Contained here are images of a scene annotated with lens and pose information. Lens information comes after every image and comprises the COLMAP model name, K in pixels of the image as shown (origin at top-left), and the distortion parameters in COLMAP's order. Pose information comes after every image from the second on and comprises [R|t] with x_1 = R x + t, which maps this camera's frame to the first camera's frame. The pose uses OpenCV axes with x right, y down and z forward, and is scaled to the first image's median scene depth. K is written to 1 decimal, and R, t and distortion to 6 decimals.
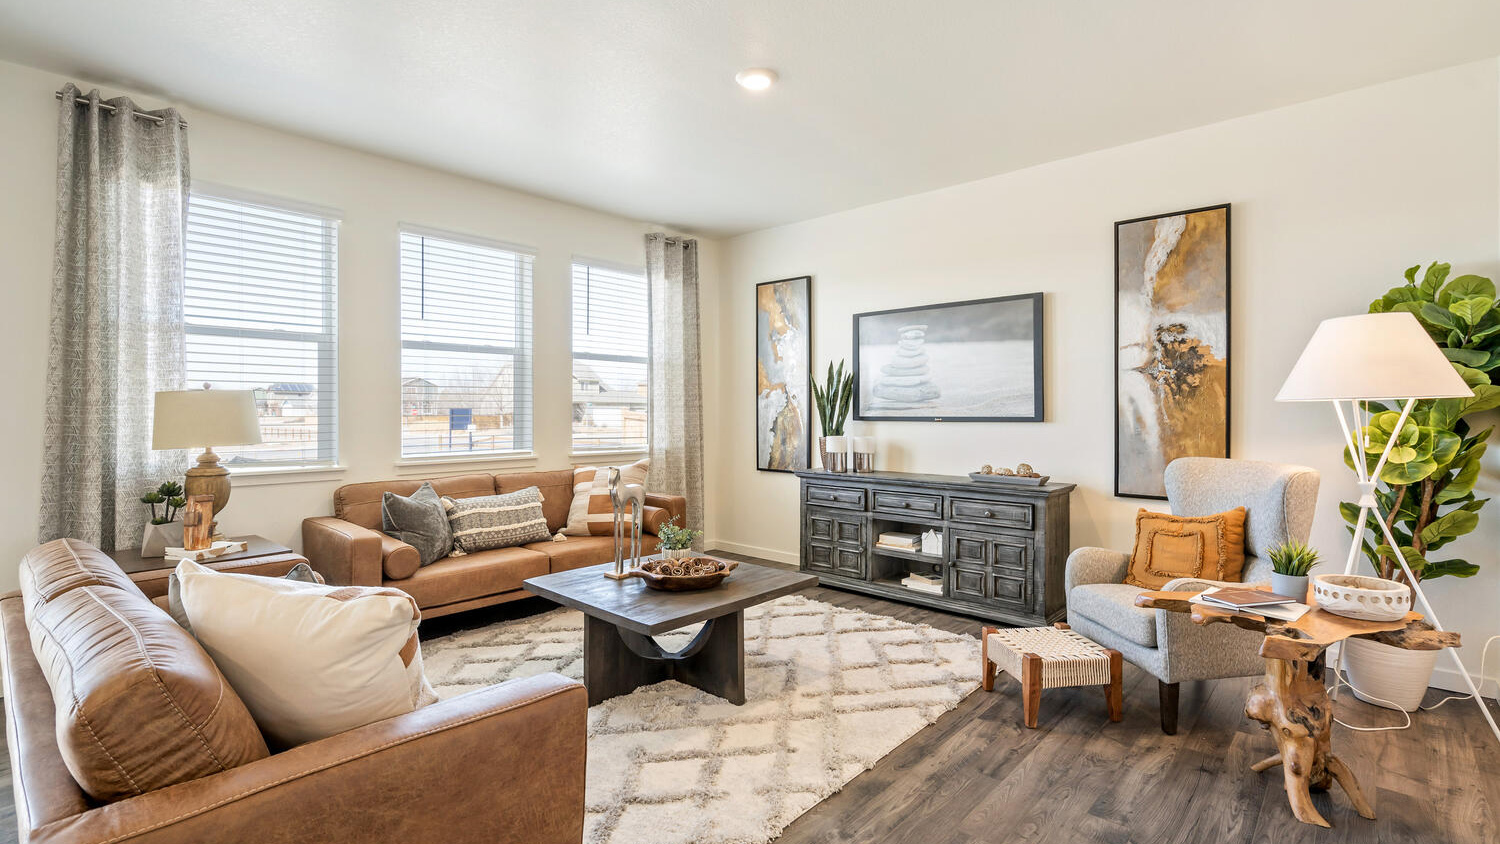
lens RADIAL K [[682.2, 0, 755.1], [0, 682.2, 411.3], [0, 0, 1]] dist [-0.002040, 0.002403]
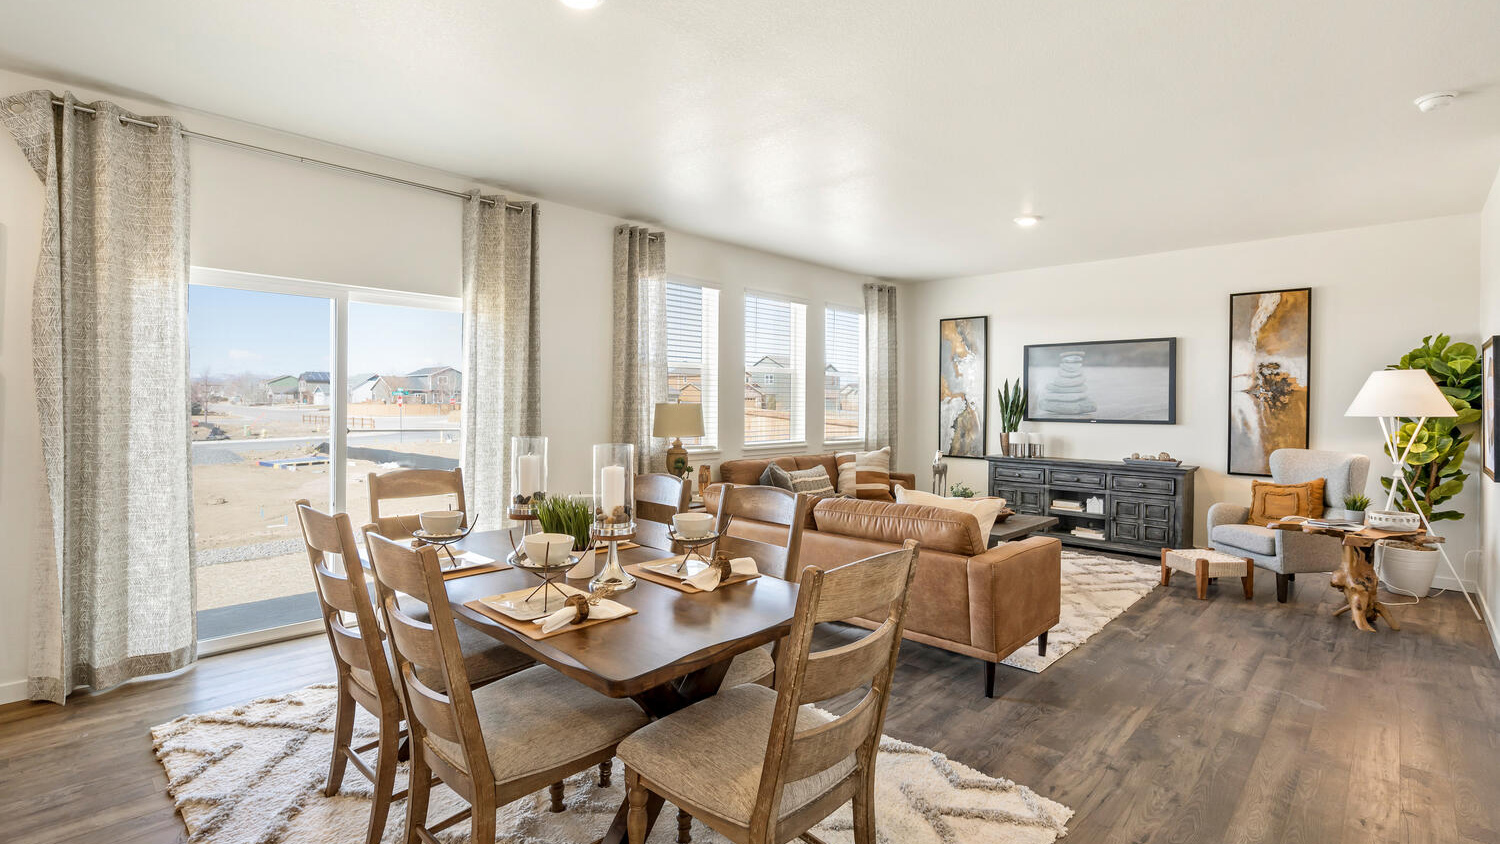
lens RADIAL K [[682.2, 0, 753.8], [0, 682.2, 407.4], [0, 0, 1]] dist [-0.002040, 0.002403]
pose [[0.999662, 0.008186, -0.024684, -0.519375], [-0.008000, 0.999939, 0.007594, -0.028880], [0.024745, -0.007394, 0.999666, -0.575544]]
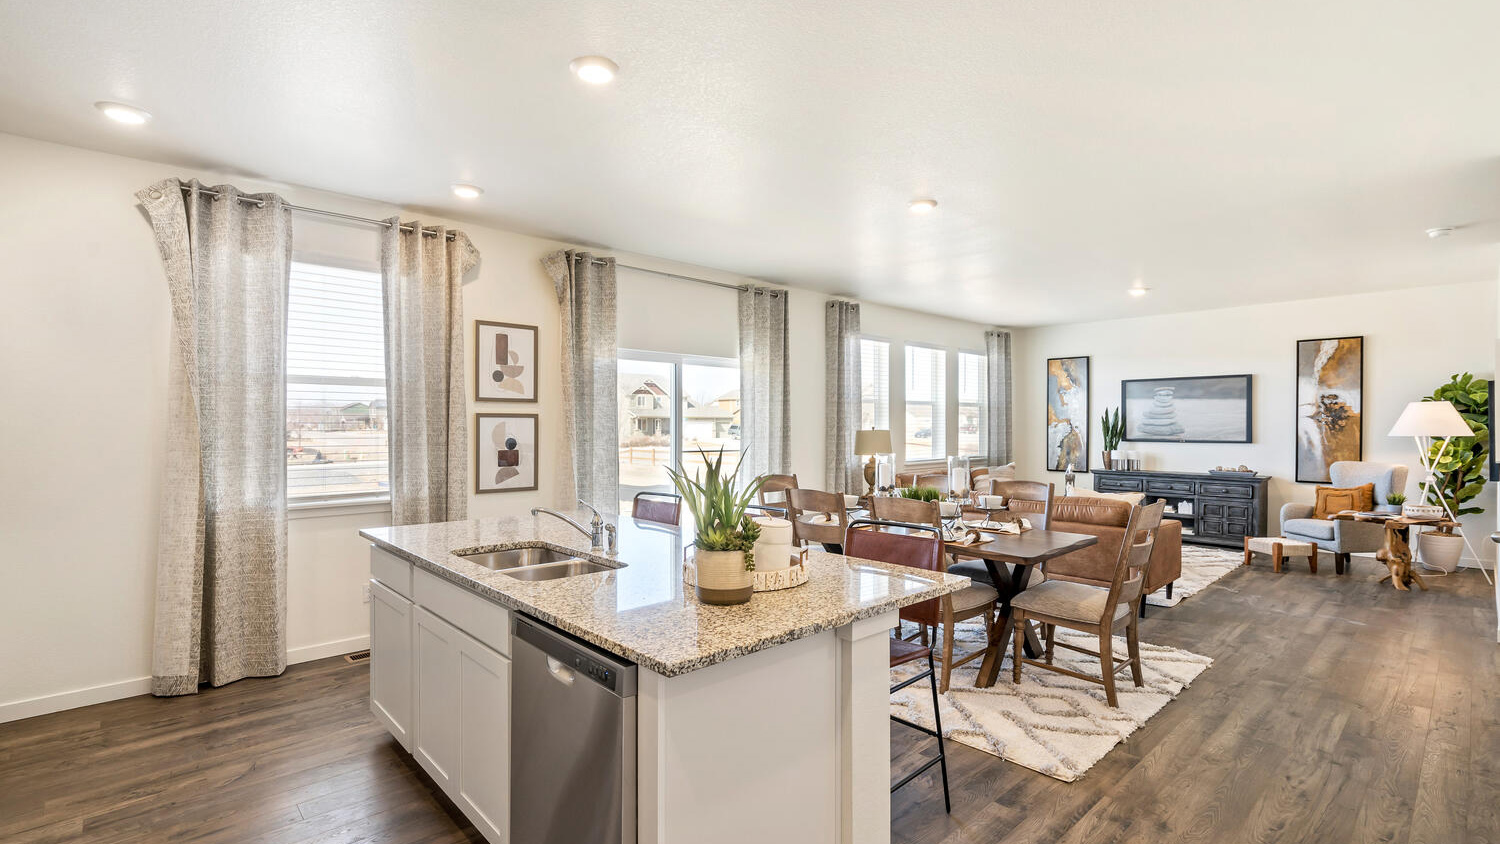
lens RADIAL K [[682.2, 0, 753.6], [0, 682.2, 432.3], [0, 0, 1]] dist [-0.002040, 0.002403]
pose [[0.996630, -0.000074, -0.082028, -0.890408], [0.001069, 0.999926, 0.012084, -0.043702], [0.082021, -0.012131, 0.996557, -1.107674]]
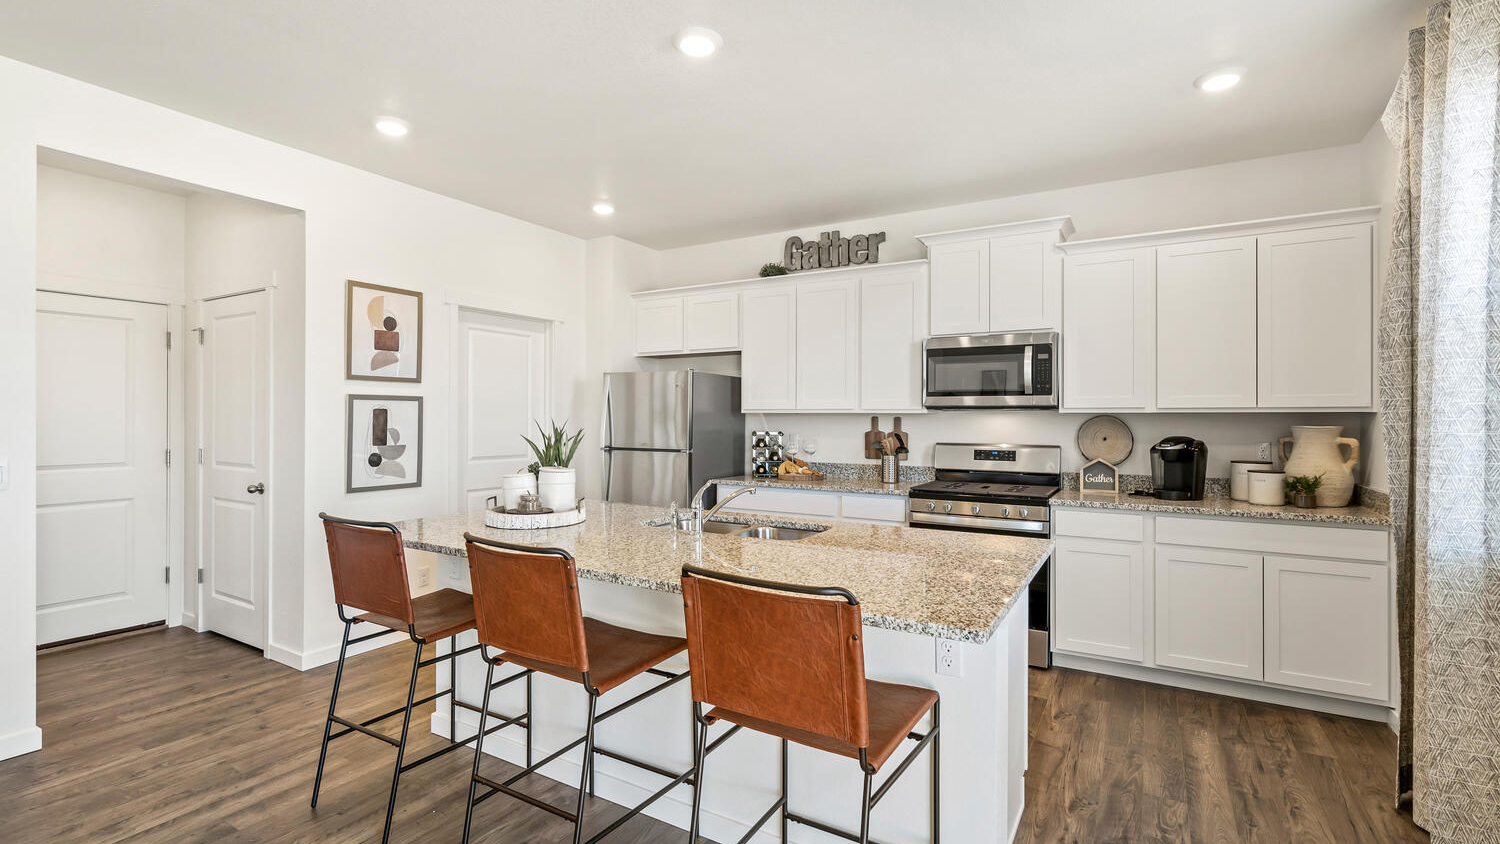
lens RADIAL K [[682.2, 0, 746.4], [0, 682.2, 418.9], [0, 0, 1]] dist [-0.002040, 0.002403]
pose [[-0.980794, -0.002881, -0.195024, -1.024377], [-0.003546, 0.999989, 0.003060, -0.030219], [0.195013, 0.003693, -0.980794, 0.251280]]
